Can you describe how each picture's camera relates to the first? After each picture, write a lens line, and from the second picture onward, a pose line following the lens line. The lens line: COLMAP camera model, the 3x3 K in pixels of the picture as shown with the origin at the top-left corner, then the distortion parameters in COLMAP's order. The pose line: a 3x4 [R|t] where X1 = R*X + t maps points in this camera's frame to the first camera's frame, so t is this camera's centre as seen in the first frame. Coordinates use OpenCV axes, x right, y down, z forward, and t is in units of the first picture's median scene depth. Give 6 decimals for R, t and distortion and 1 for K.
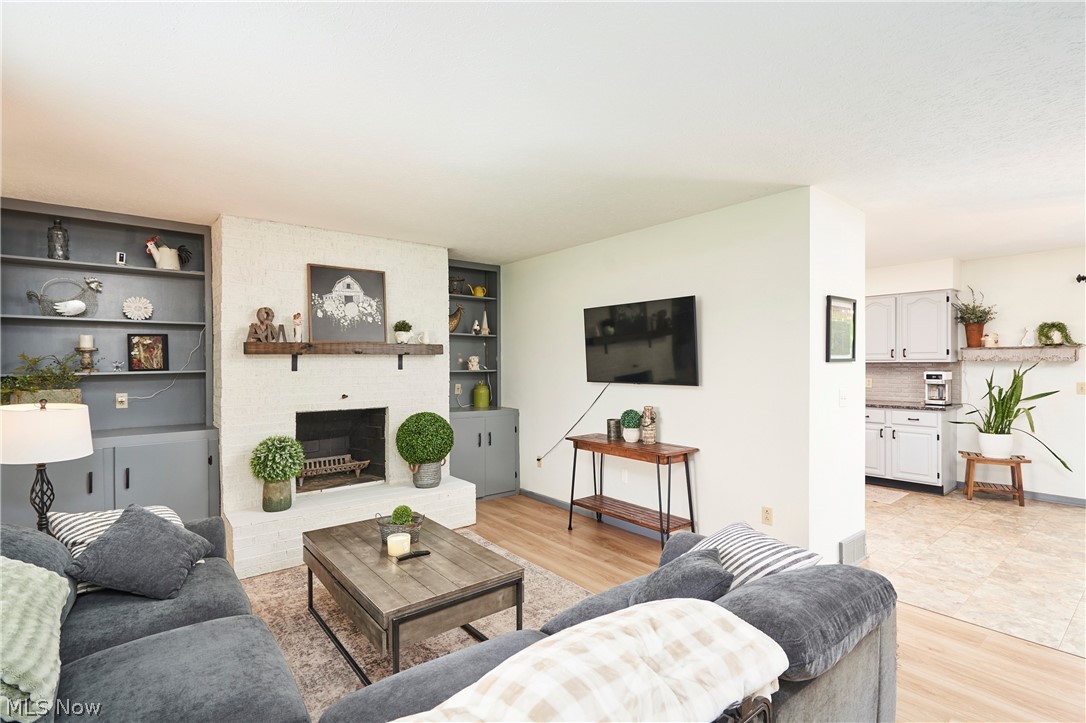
lens RADIAL K [[512.2, 0, 544.5], [0, 512.2, 367.2], [0, 0, 1]] dist [0.001404, 0.000420]
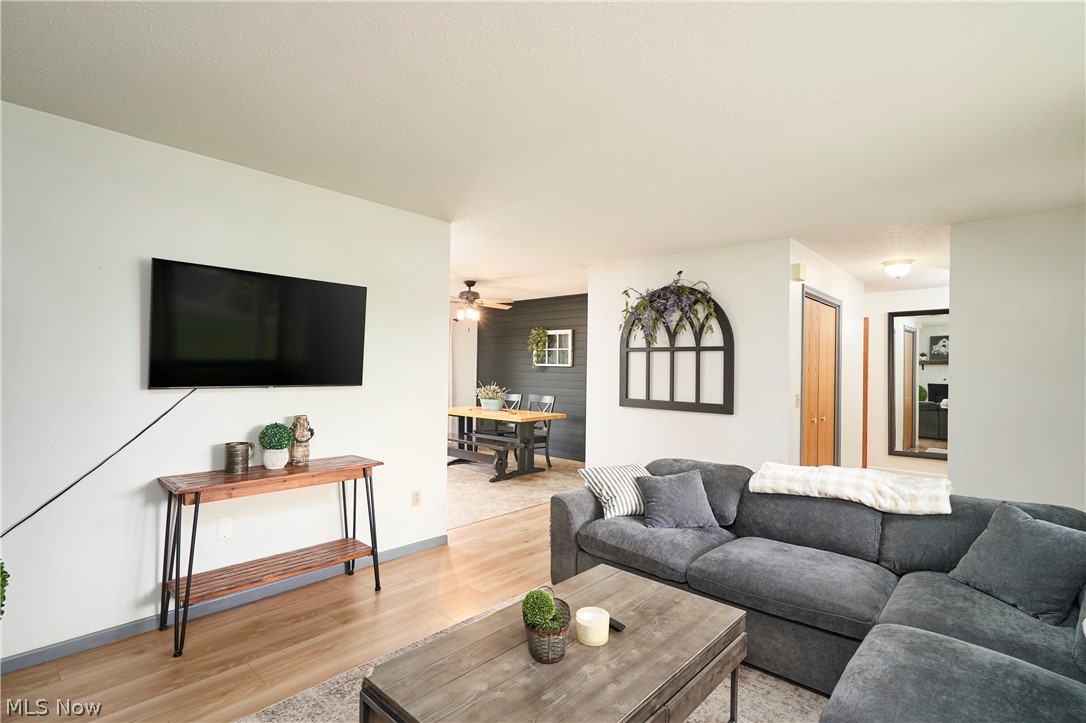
lens RADIAL K [[512.2, 0, 544.5], [0, 512.2, 367.2], [0, 0, 1]] dist [0.001404, 0.000420]
pose [[-0.154637, 0.005524, 0.987956, -0.605341], [-0.008031, 0.999944, -0.006848, 0.006738], [-0.987939, -0.008993, -0.154584, 0.752889]]
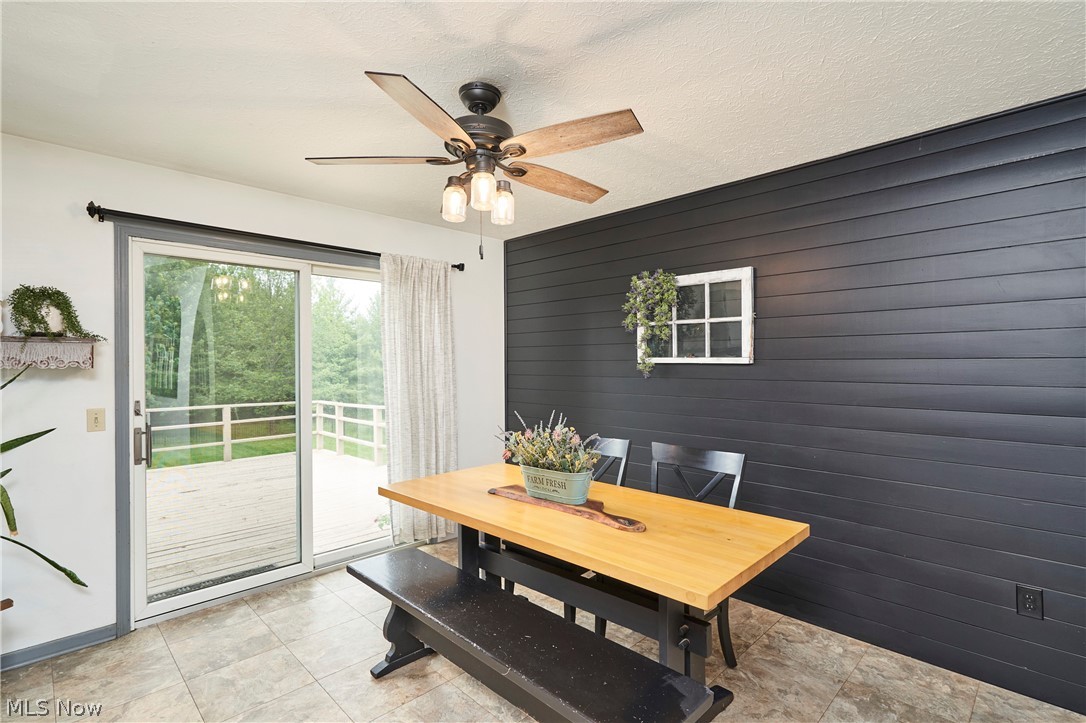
lens RADIAL K [[512.2, 0, 544.5], [0, 512.2, 367.2], [0, 0, 1]] dist [0.001404, 0.000420]
pose [[-0.108345, -0.005923, 0.994096, 0.579213], [0.012918, 0.999889, 0.007365, -0.013902], [-0.994029, 0.013640, -0.108257, 0.734279]]
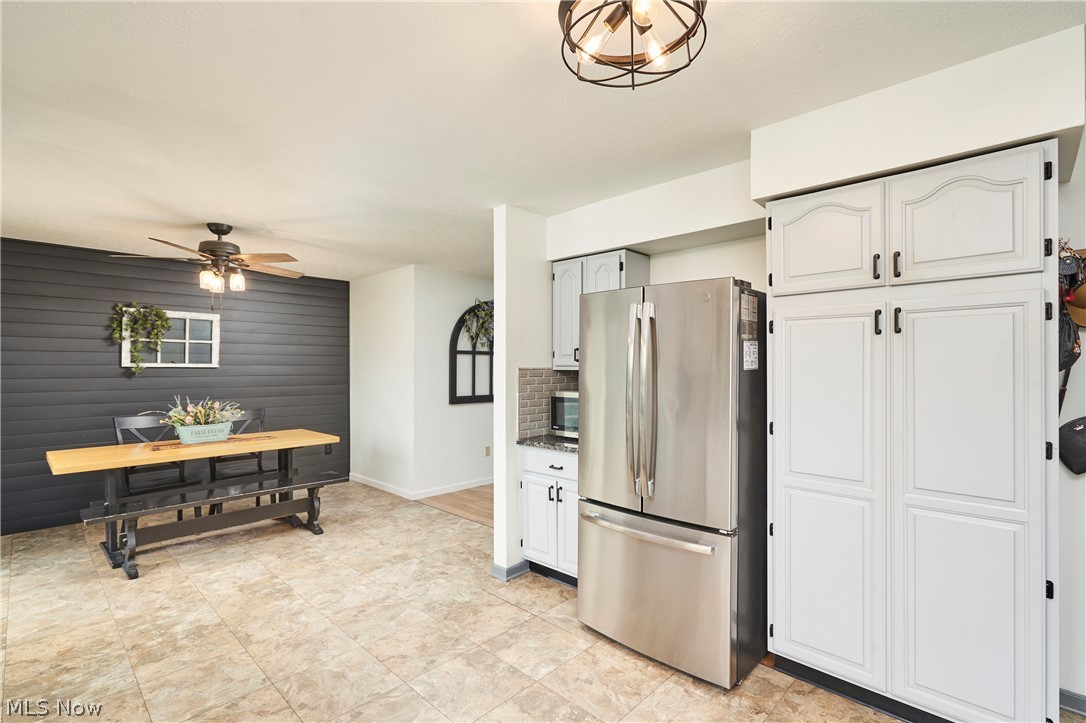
lens RADIAL K [[502.1, 0, 544.4], [0, 502.1, 367.5], [0, 0, 1]] dist [0.000865, -0.000193]
pose [[-0.991456, 0.004447, -0.130367, 0.604473], [0.003166, 0.999945, 0.010026, -0.019448], [0.130404, 0.009528, -0.991415, 1.783188]]
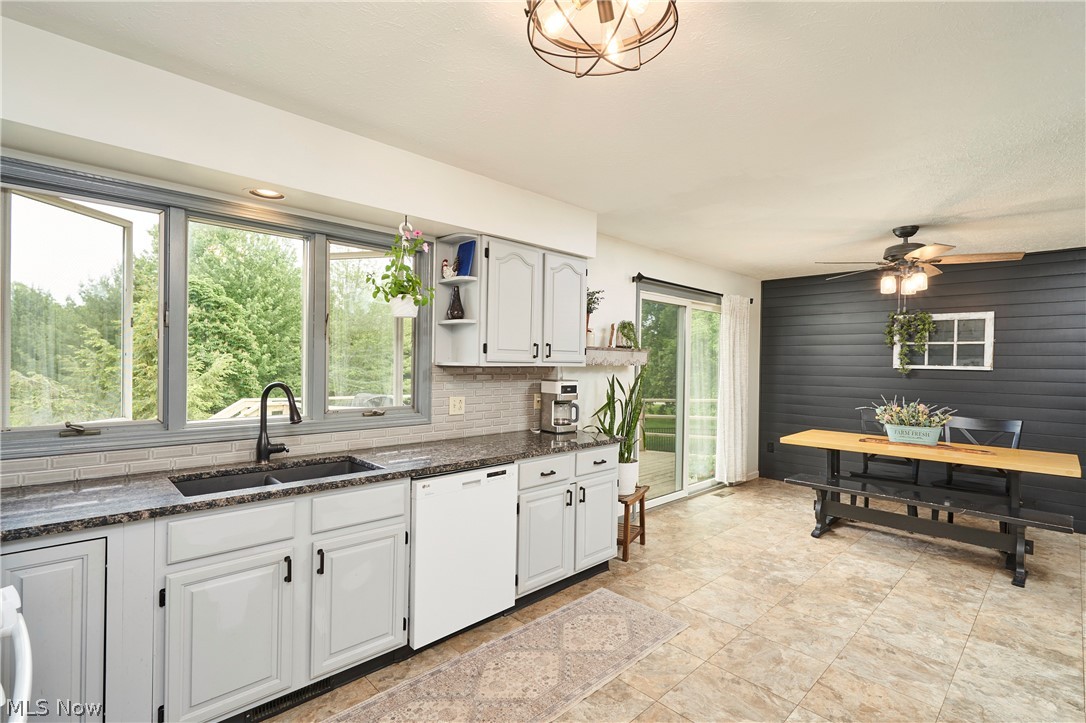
lens RADIAL K [[502.1, 0, 544.4], [0, 502.1, 367.5], [0, 0, 1]] dist [0.000865, -0.000193]
pose [[-0.088100, -0.006479, 0.996091, 0.188126], [-0.006229, 0.999963, 0.005953, -0.016702], [-0.996092, -0.005680, -0.088137, 1.520934]]
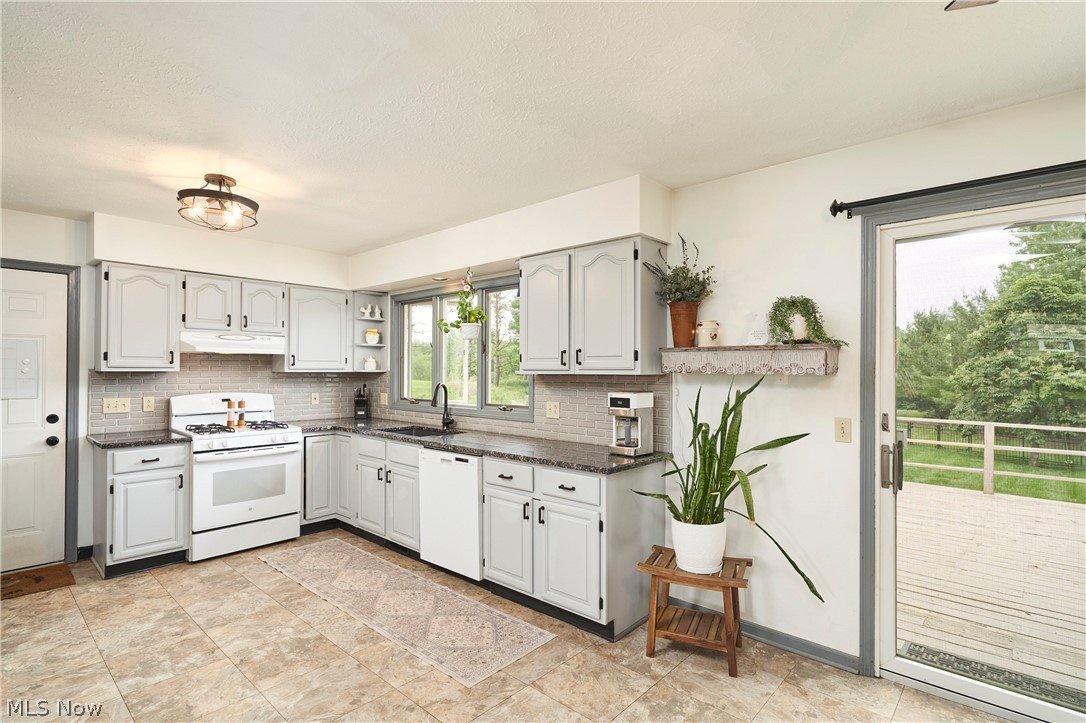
lens RADIAL K [[531.0, 0, 544.2], [0, 531.0, 366.7], [0, 0, 1]] dist [-0.002318, 0.000017]
pose [[0.987238, 0.009357, 0.158979, 0.833696], [-0.007076, 0.999864, -0.014909, -0.013135], [-0.159097, 0.013594, 0.987169, 0.659710]]
